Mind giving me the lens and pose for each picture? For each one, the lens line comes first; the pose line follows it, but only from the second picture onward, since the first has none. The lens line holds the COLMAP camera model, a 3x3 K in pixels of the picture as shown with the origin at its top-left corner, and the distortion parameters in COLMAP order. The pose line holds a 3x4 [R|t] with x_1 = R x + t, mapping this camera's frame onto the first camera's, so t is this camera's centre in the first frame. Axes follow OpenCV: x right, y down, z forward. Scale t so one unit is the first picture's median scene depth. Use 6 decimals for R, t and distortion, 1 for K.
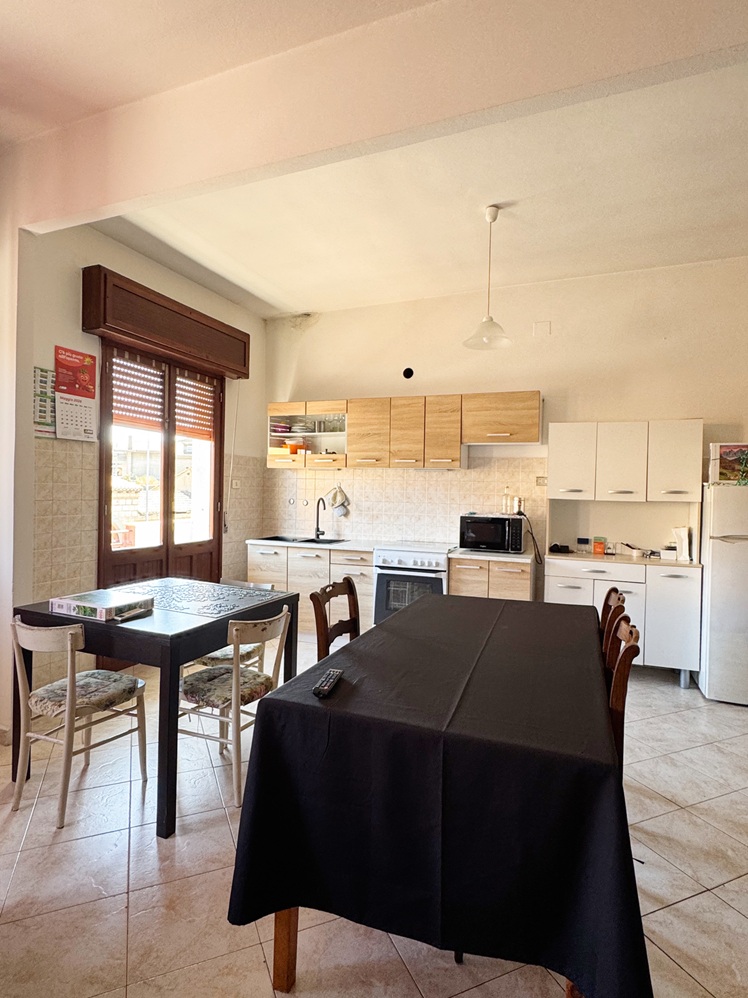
lens RADIAL K [[536.0, 0, 378.1], [0, 536.0, 497.3], [0, 0, 1]] dist [-0.000144, 0.000580]
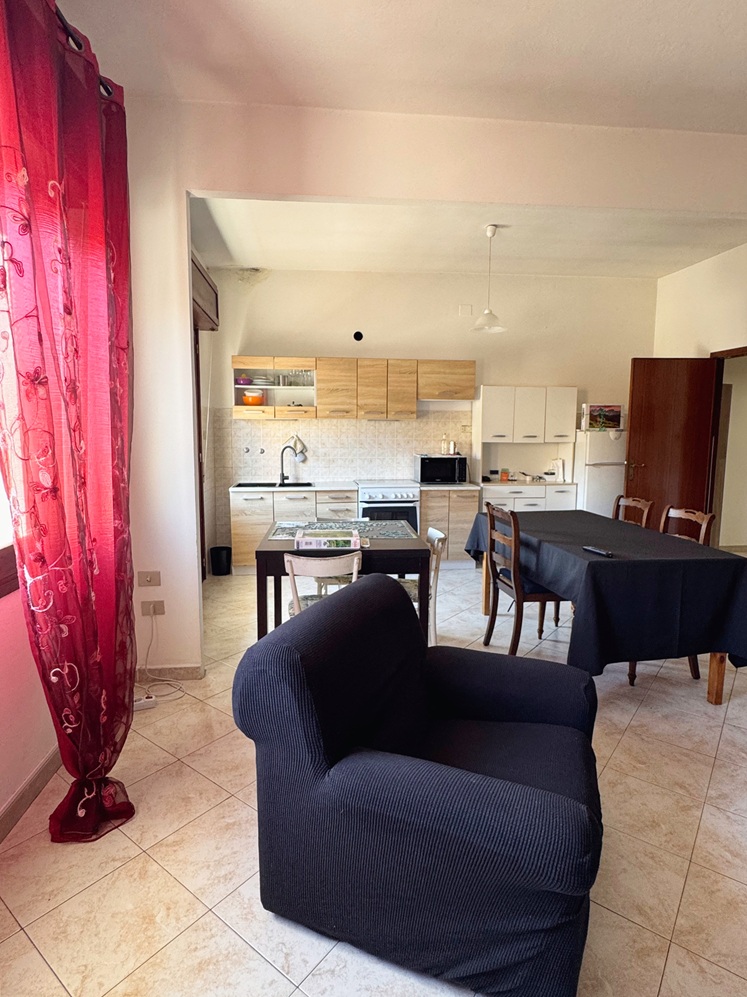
lens RADIAL K [[535.5, 0, 372.7], [0, 535.5, 495.9], [0, 0, 1]] dist [-0.000144, 0.000580]
pose [[0.879661, -0.072563, 0.470033, -0.544470], [0.021384, 0.993328, 0.113328, -0.020943], [-0.475120, -0.089639, 0.875343, -0.067932]]
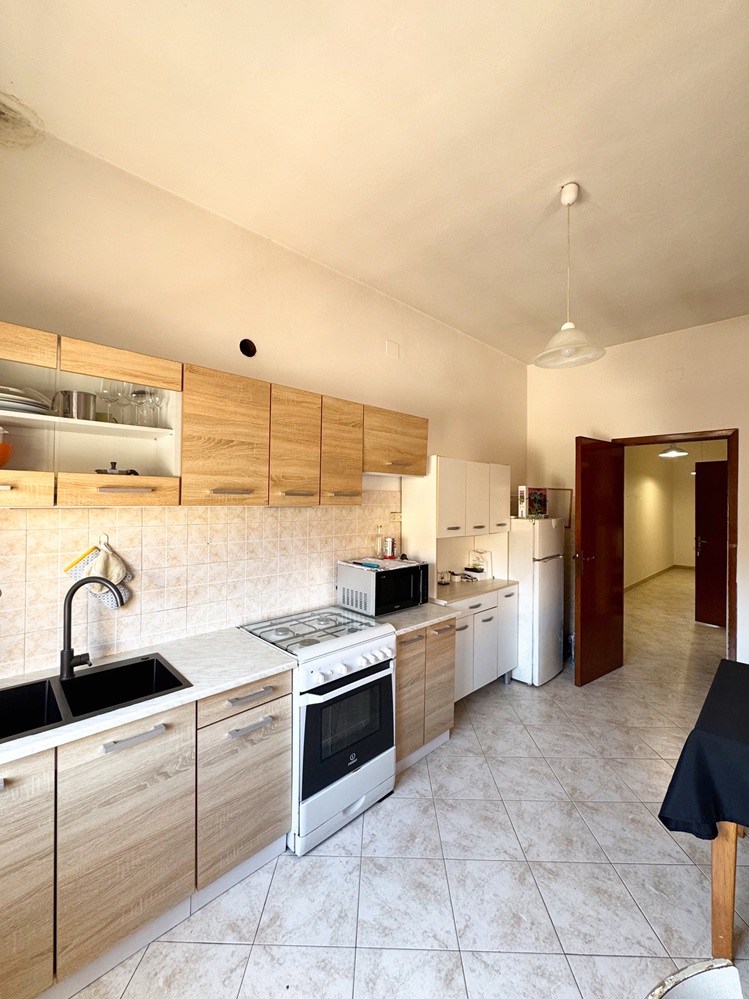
lens RADIAL K [[405.8, 0, 373.7], [0, 405.8, 497.4], [0, 0, 1]] dist [0.002092, 0.000198]
pose [[0.423223, -0.009933, 0.905971, -0.340503], [0.012910, 0.999904, 0.004932, -0.068380], [-0.905933, 0.009609, 0.423311, 0.756434]]
